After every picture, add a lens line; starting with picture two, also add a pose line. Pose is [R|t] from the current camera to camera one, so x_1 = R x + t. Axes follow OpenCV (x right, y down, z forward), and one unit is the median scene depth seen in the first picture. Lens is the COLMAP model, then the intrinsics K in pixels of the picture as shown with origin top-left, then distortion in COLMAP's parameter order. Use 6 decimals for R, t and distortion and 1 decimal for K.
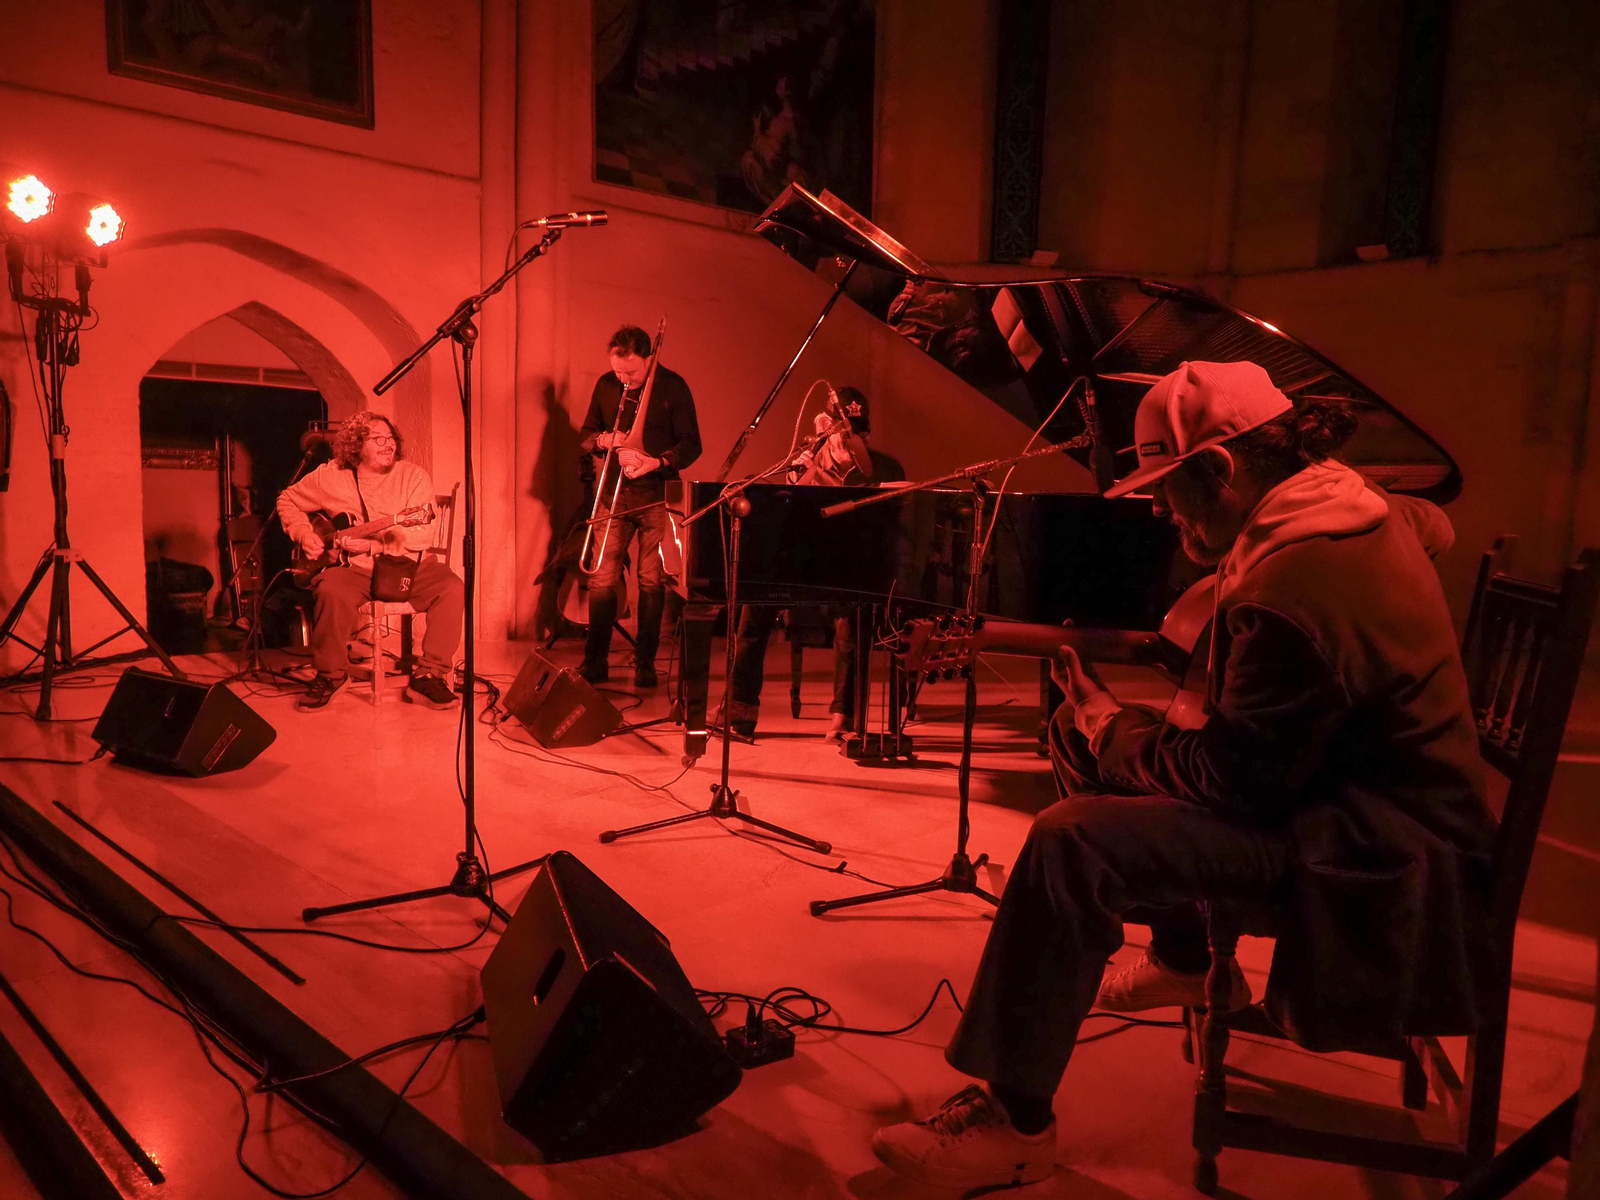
lens RADIAL K [[1150.2, 0, 788.6], [0, 1150.2, 592.9], [0, 0, 1]] dist [-0.011470, 0.000795]
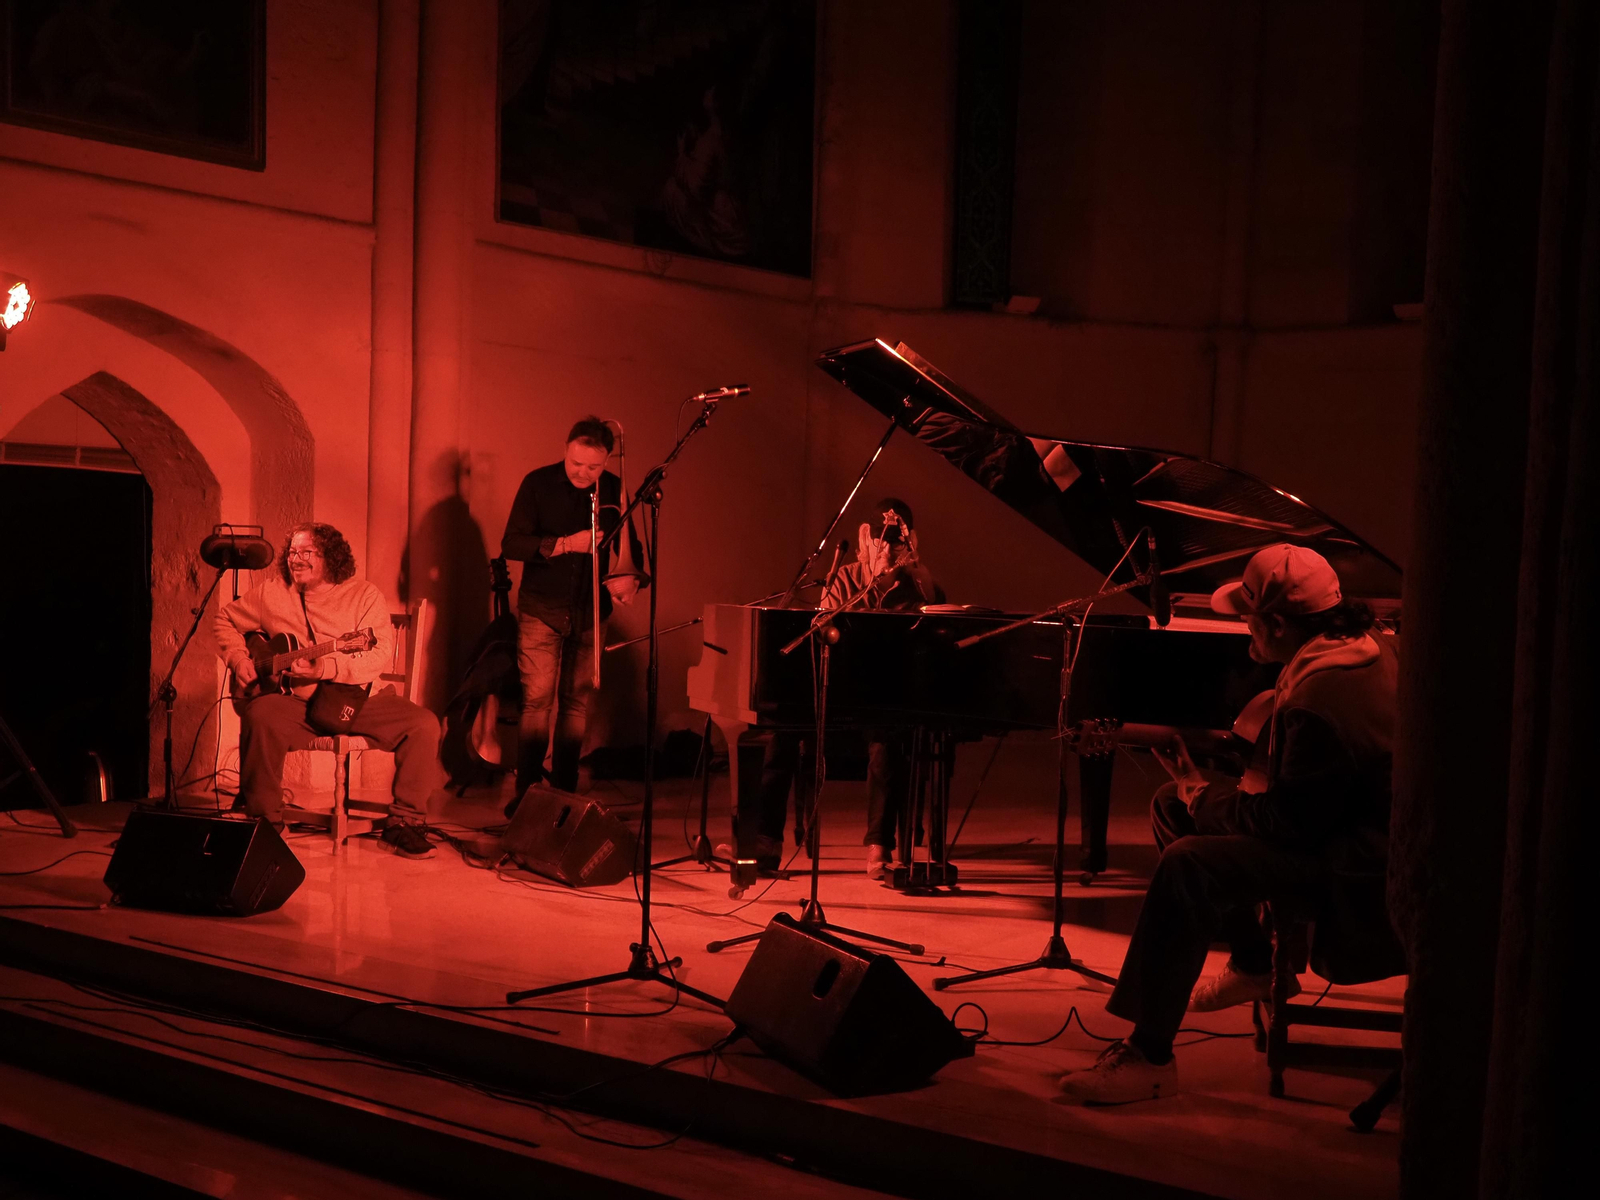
lens RADIAL K [[1881.9, 0, 800.0], [0, 1881.9, 600.0], [0, 0, 1]] dist [0.014840, -0.008218]
pose [[0.990906, -0.001418, 0.134546, -0.168481], [0.011359, 0.997257, -0.073146, 0.011450], [-0.134073, 0.074009, 0.988204, -0.404247]]
